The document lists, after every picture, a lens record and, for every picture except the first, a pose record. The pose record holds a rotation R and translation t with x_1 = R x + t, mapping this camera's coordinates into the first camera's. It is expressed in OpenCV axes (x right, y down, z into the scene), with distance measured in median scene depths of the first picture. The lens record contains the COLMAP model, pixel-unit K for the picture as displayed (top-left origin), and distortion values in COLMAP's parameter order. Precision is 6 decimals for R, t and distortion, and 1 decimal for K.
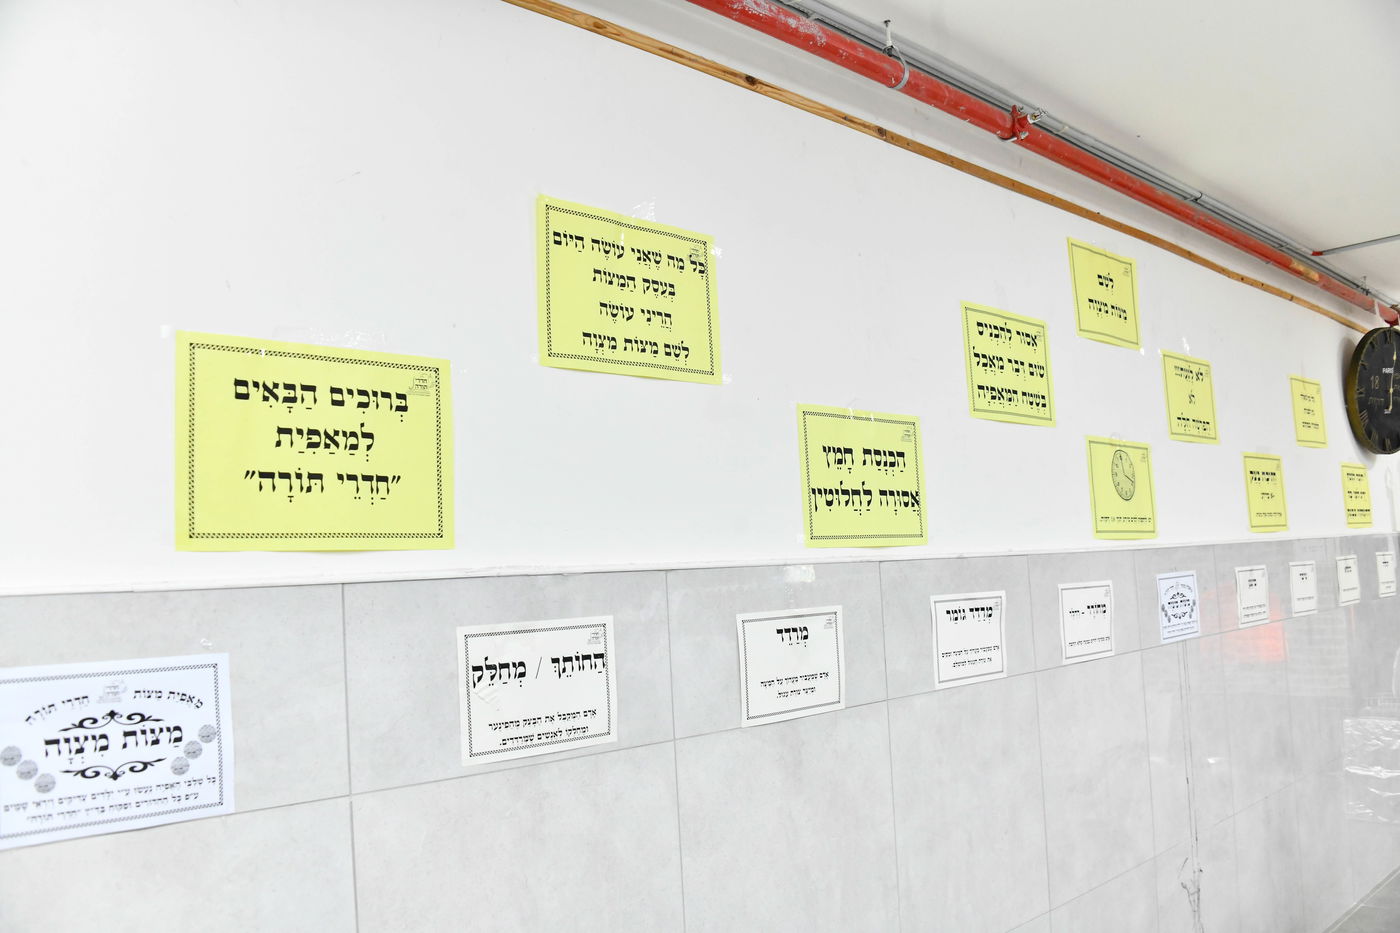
lens RADIAL K [[1103.7, 0, 700.0], [0, 1103.7, 466.5], [0, 0, 1]] dist [-0.147711, 0.070120]
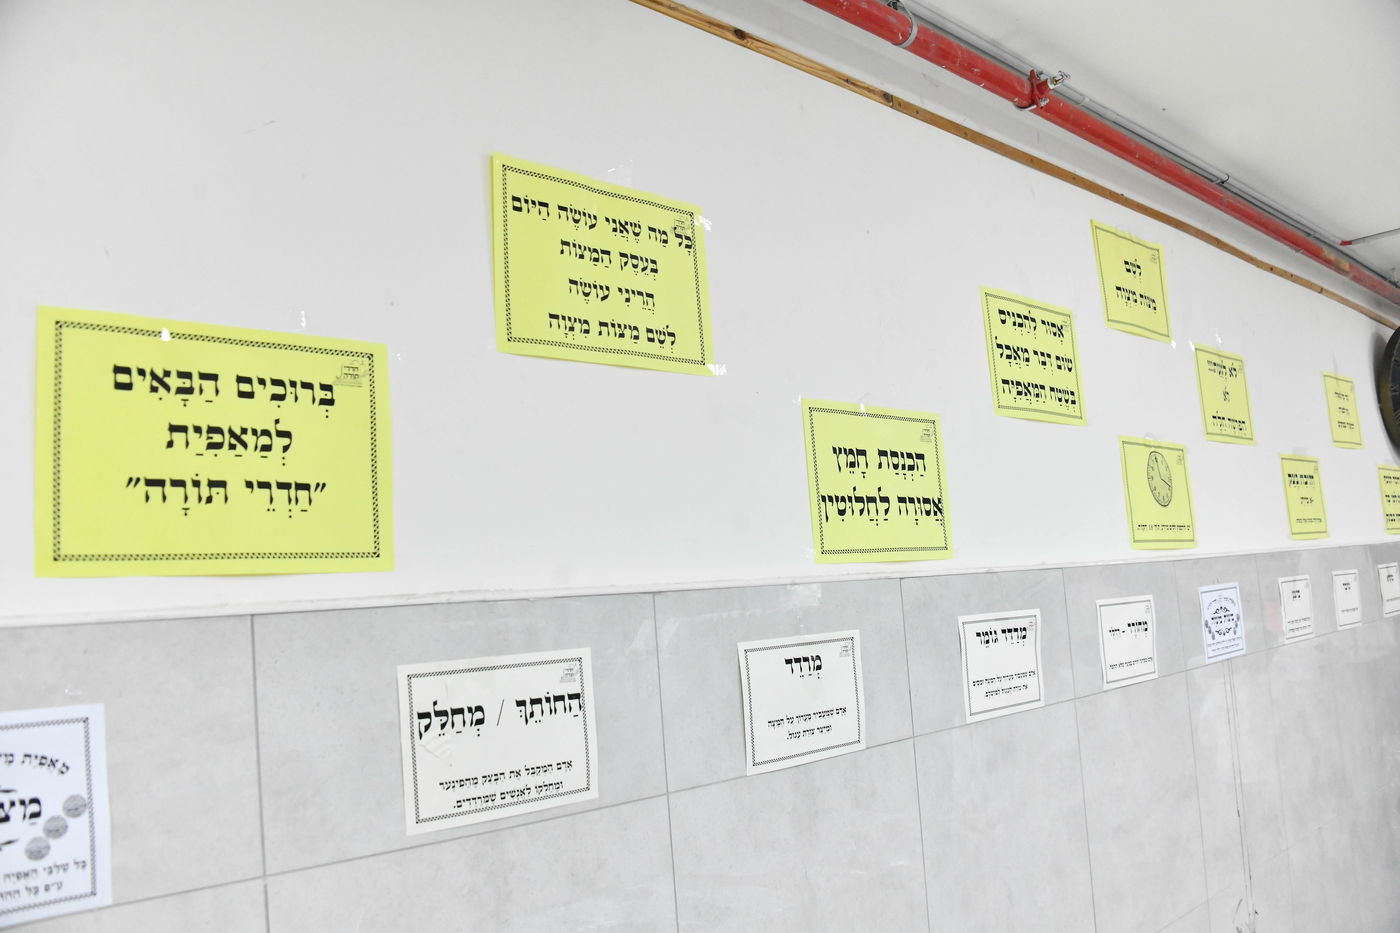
lens RADIAL K [[1103.7, 0, 700.0], [0, 1103.7, 466.5], [0, 0, 1]] dist [-0.147711, 0.070120]
pose [[0.999753, -0.022219, 0.000800, 0.006003], [0.022232, 0.999433, -0.025286, 0.017780], [-0.000238, 0.025297, 0.999680, 0.138492]]
